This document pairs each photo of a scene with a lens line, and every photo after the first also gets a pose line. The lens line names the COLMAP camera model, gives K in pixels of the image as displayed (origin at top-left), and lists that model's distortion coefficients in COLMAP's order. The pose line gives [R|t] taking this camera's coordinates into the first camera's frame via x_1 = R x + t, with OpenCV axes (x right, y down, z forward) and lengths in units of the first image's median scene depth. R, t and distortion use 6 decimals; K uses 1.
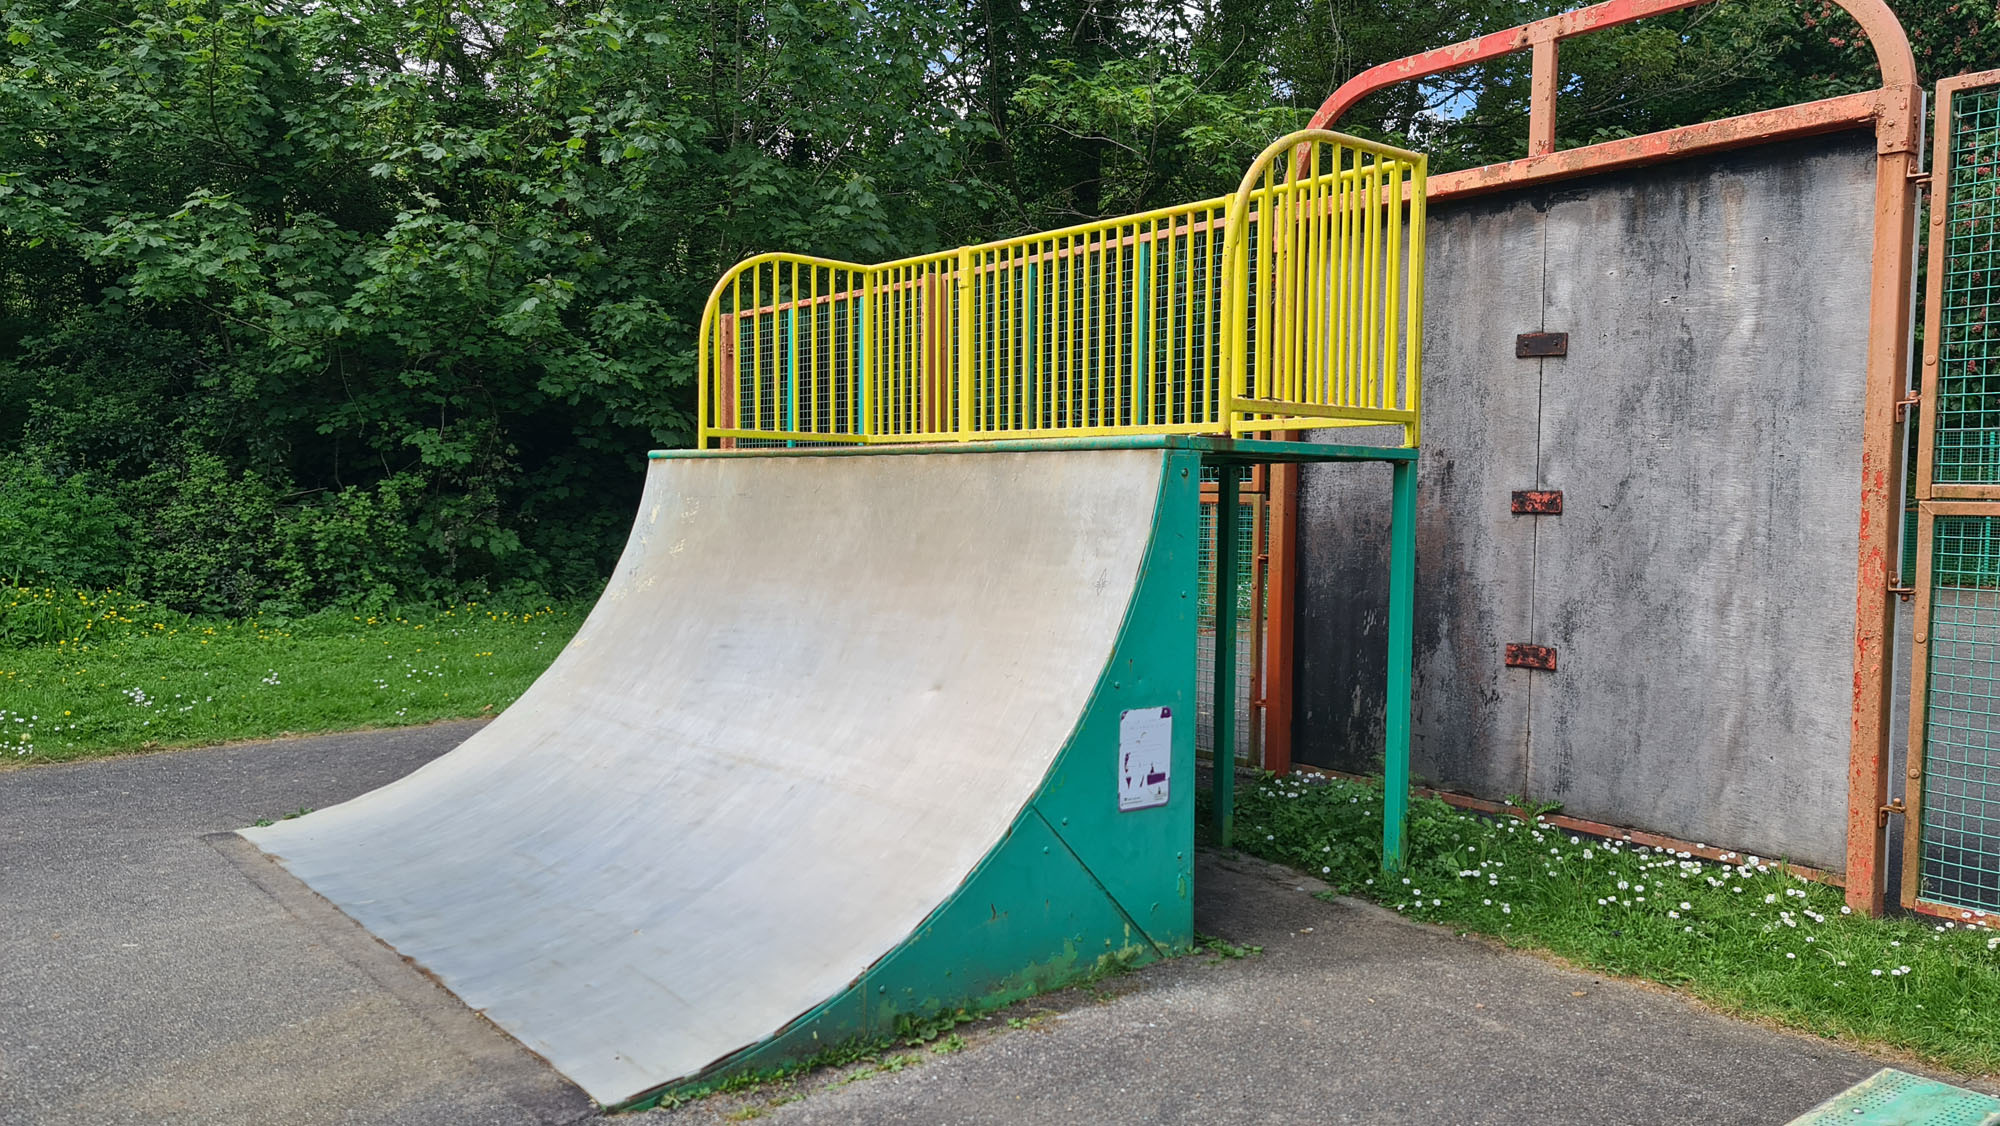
lens RADIAL K [[1466.7, 0, 1010.2], [0, 1466.7, 566.4], [0, 0, 1]] dist [0.073053, -0.038213]
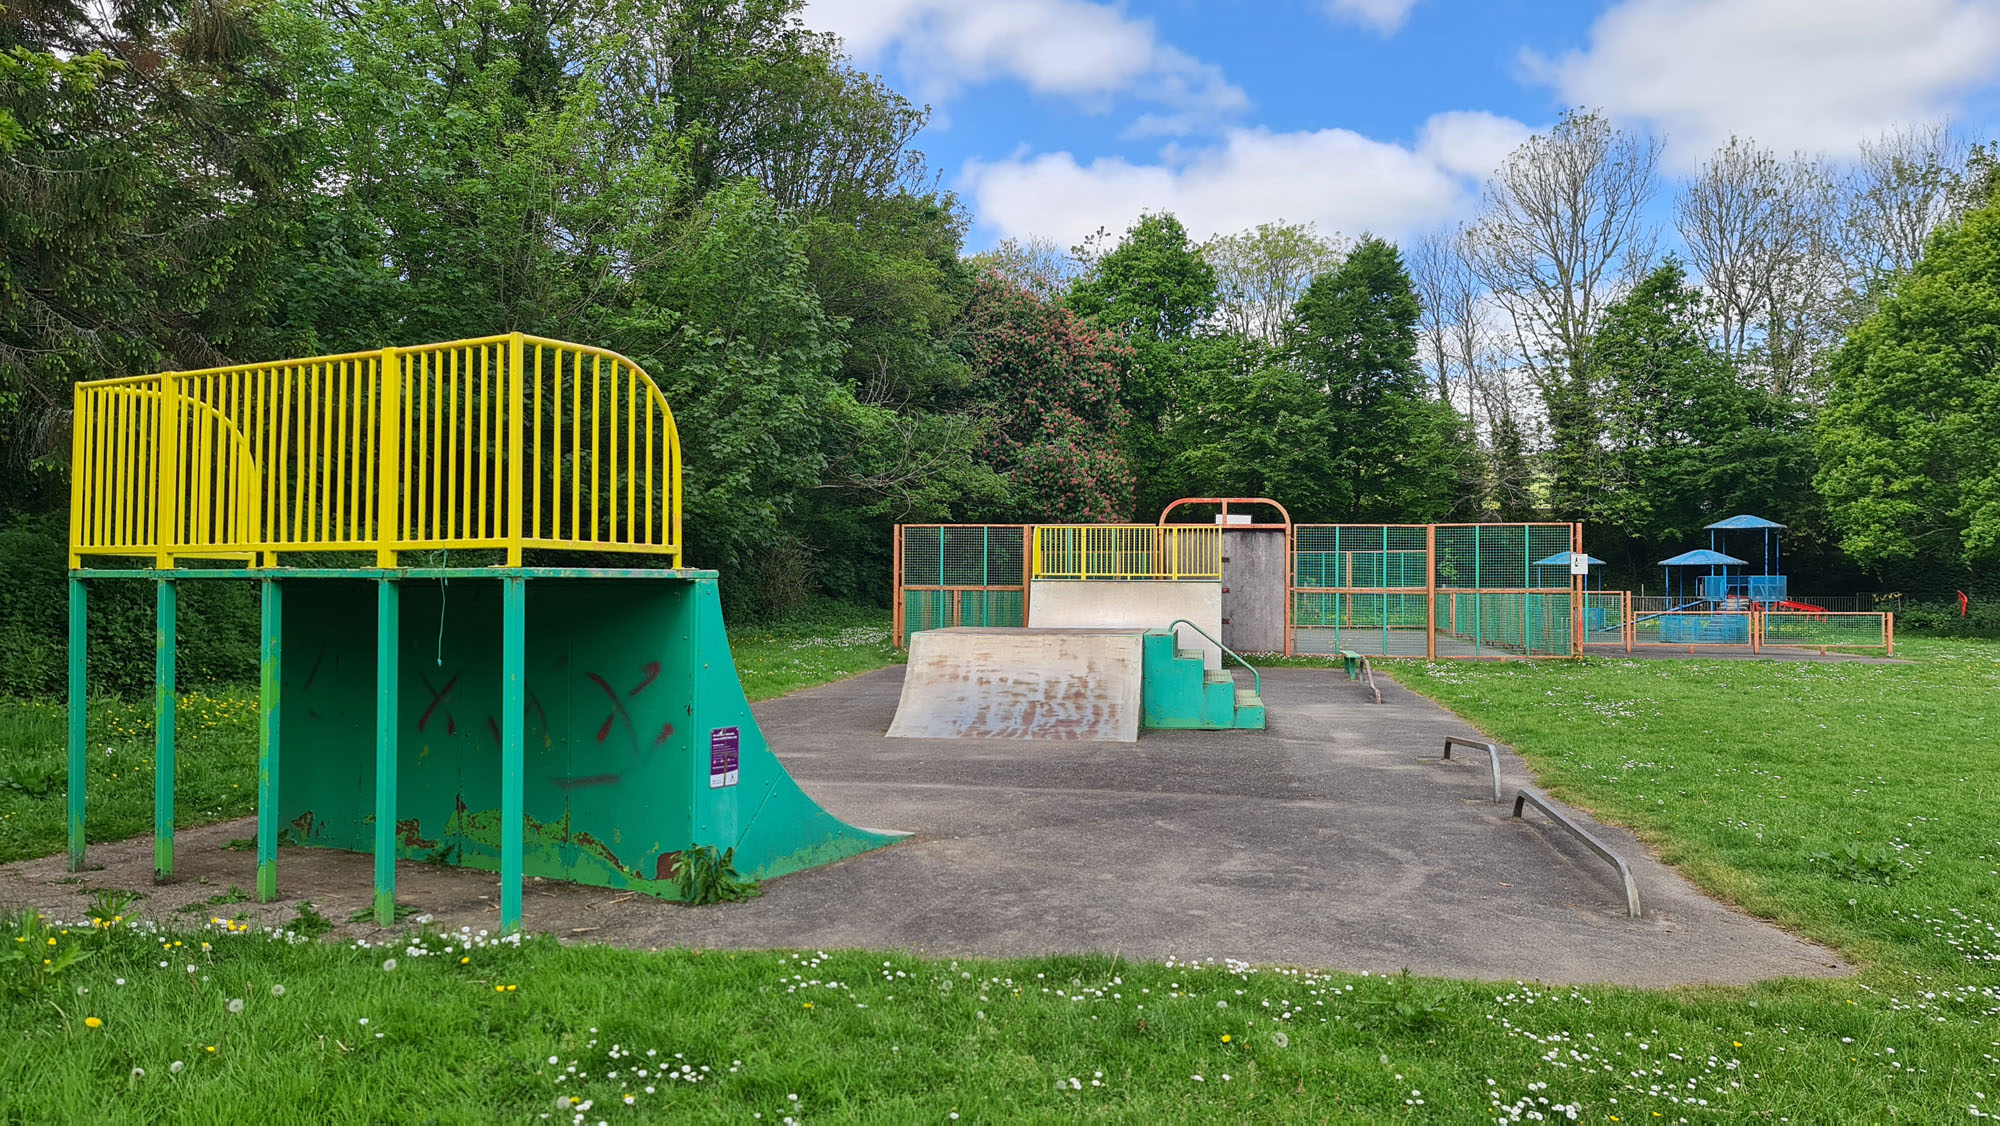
lens RADIAL K [[1470.4, 0, 1012.0], [0, 1470.4, 569.8], [0, 0, 1]] dist [0.087704, -0.076148]
pose [[0.740936, -0.002464, 0.671571, -3.791041], [0.036947, 0.998628, -0.037098, 0.048984], [-0.670559, 0.052300, 0.740010, -2.387600]]
